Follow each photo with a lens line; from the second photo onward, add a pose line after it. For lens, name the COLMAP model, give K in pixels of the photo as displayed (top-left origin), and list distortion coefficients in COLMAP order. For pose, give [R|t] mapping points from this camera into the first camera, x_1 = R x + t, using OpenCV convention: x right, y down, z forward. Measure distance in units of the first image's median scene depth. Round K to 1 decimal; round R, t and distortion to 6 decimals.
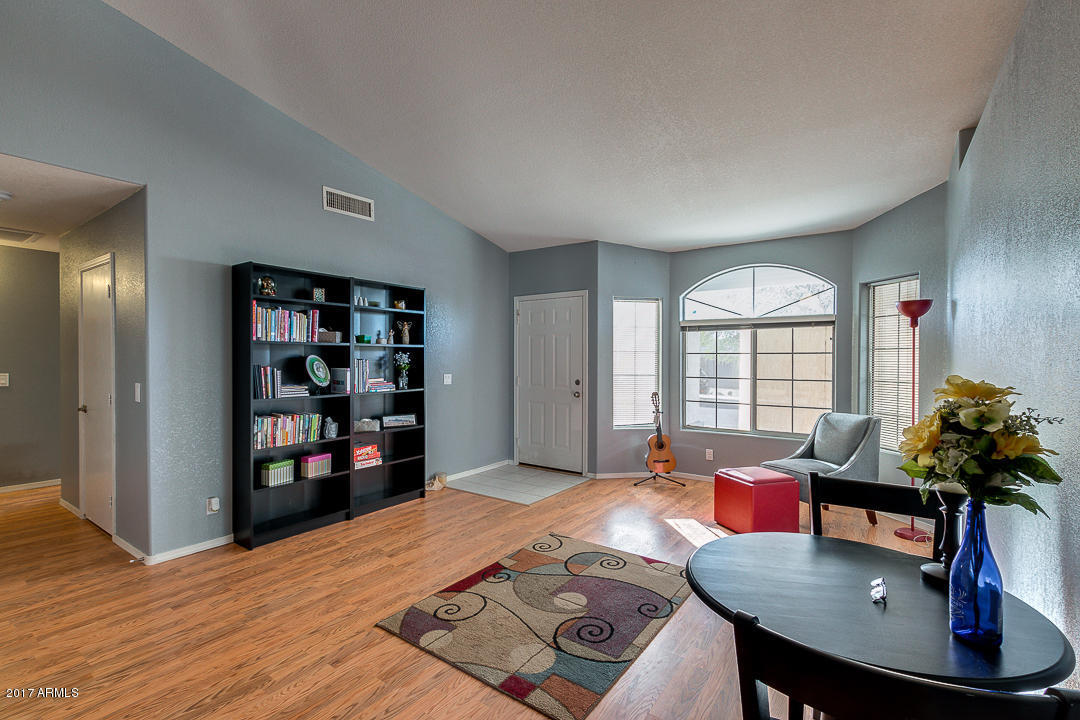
lens RADIAL K [[487.9, 0, 528.3], [0, 487.9, 360.2], [0, 0, 1]] dist [0.002374, -0.000190]
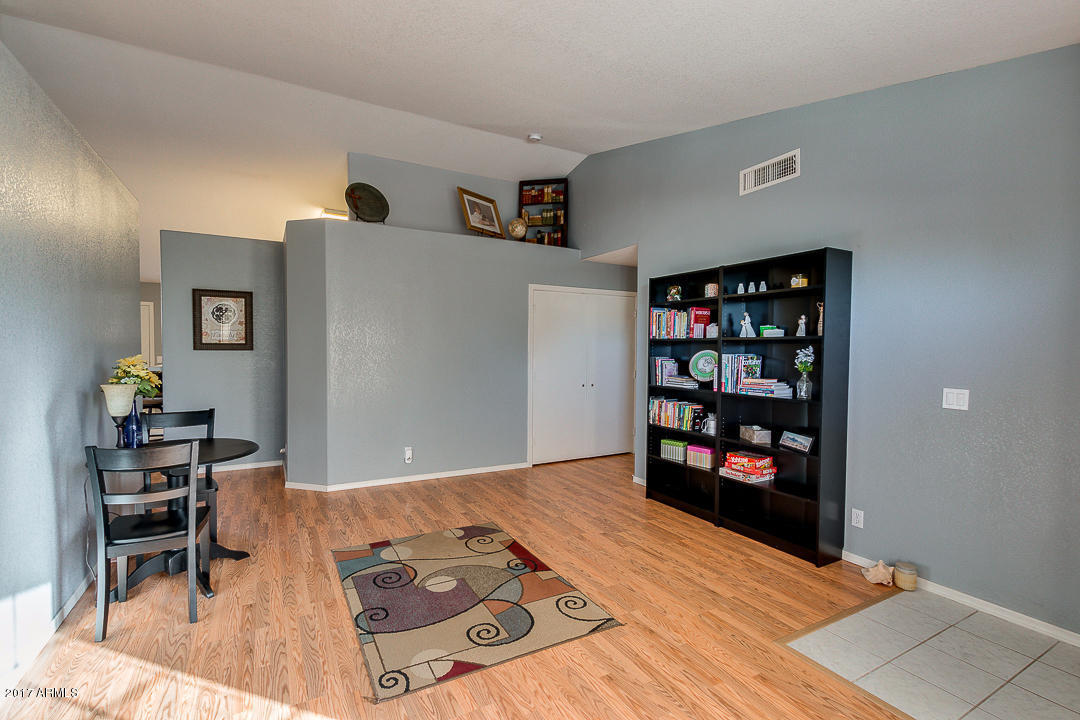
lens RADIAL K [[487.9, 0, 535.7], [0, 487.9, 359.3], [0, 0, 1]] dist [0.002374, -0.000190]
pose [[-0.423011, 0.014471, -0.906009, 0.664720], [-0.014010, 0.999648, 0.022508, -0.009563], [0.906016, 0.022215, -0.422660, 1.142126]]
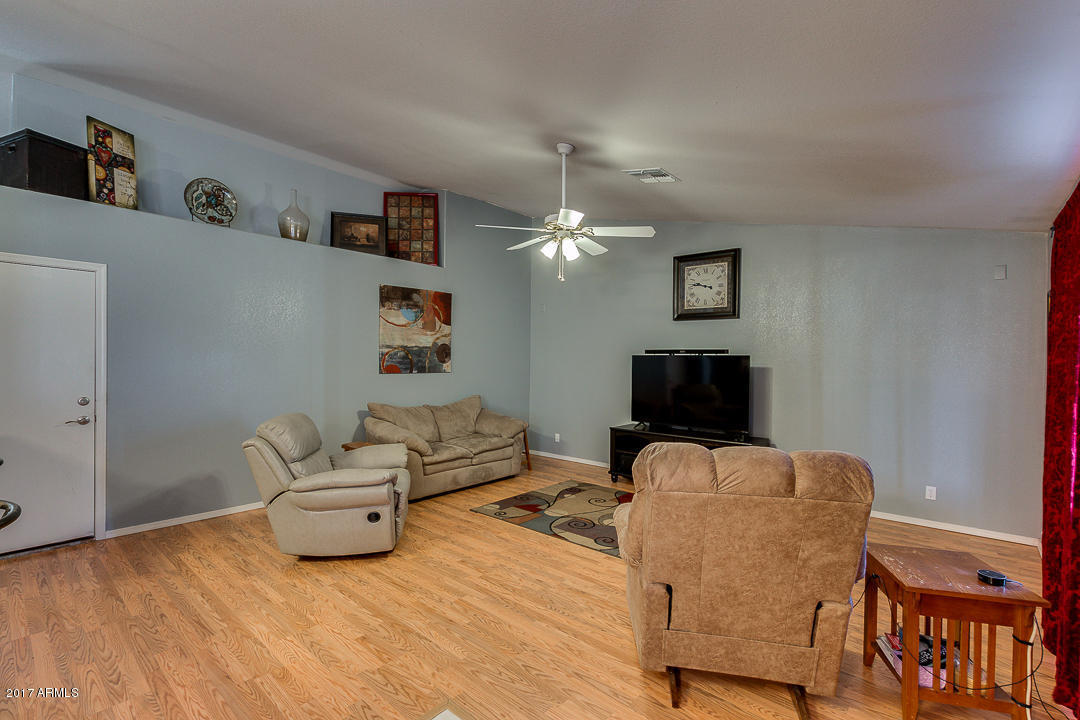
lens RADIAL K [[487.9, 0, 535.9], [0, 487.9, 360.4], [0, 0, 1]] dist [0.002374, -0.000190]
pose [[-0.084521, 0.003736, -0.996415, 1.187017], [-0.010836, 0.999930, 0.004669, -0.025932], [0.996363, 0.011192, -0.084474, 0.620660]]
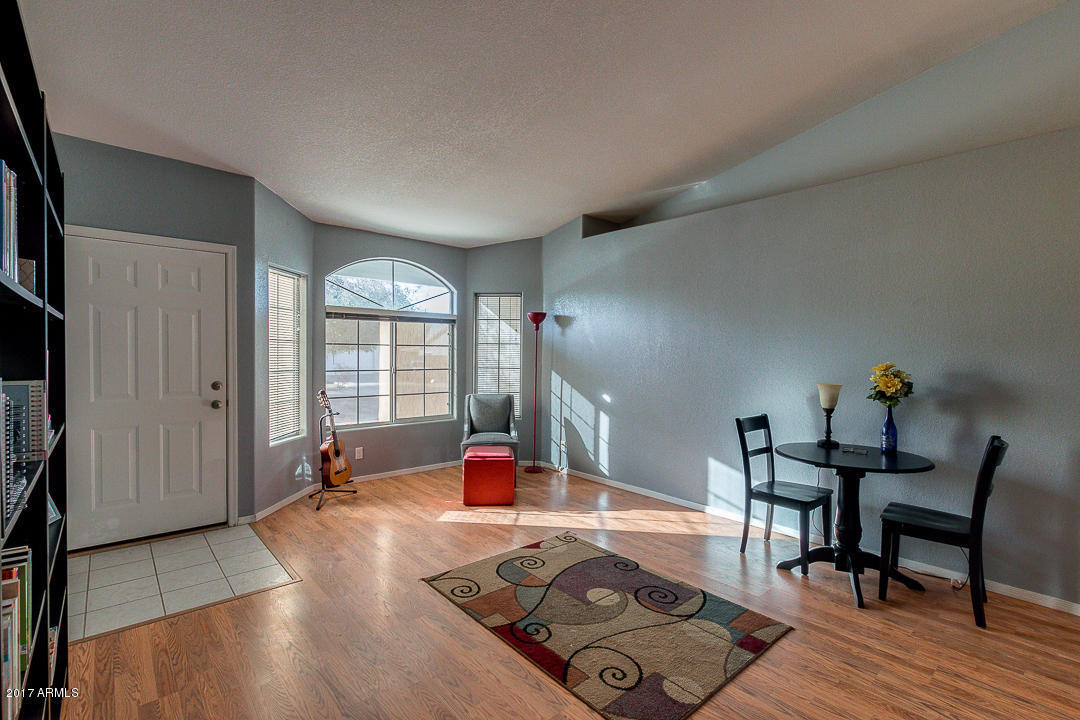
lens RADIAL K [[487.9, 0, 537.3], [0, 487.9, 362.1], [0, 0, 1]] dist [0.002374, -0.000190]
pose [[0.218149, -0.020469, 0.975701, -0.639909], [-0.007250, 0.999718, 0.022594, -0.004777], [-0.975889, -0.012003, 0.217939, 0.651215]]
